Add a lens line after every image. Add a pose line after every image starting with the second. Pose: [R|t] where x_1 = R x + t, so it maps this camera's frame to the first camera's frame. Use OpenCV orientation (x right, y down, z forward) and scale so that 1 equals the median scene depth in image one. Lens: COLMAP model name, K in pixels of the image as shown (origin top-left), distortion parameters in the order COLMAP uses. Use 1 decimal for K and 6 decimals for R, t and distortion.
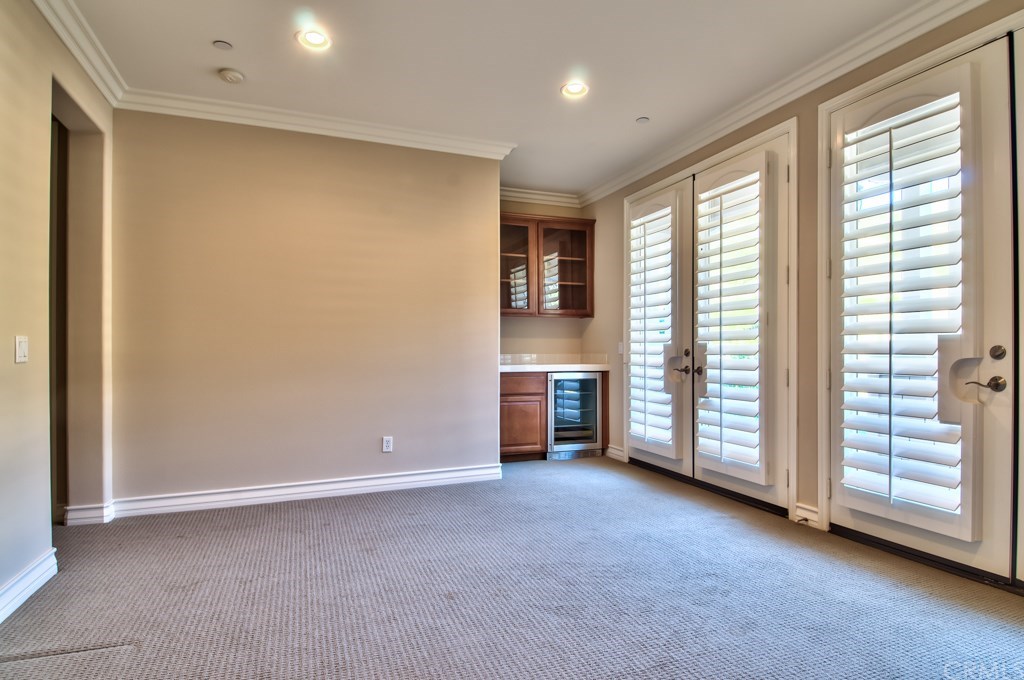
lens RADIAL K [[566.3, 0, 513.7], [0, 566.3, 352.8], [0, 0, 1]] dist [0.002077, -0.001824]
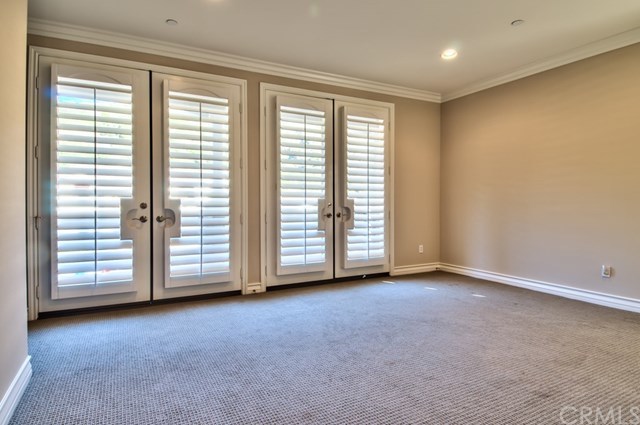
lens RADIAL K [[366.6, 0, 319.6], [0, 366.6, 203.0], [0, 0, 1]] dist [0.003279, 0.000193]
pose [[-0.131846, 0.005583, 0.991255, -0.735558], [0.008163, 0.999956, -0.004546, 0.001281], [-0.991237, 0.007492, -0.131886, 0.909196]]
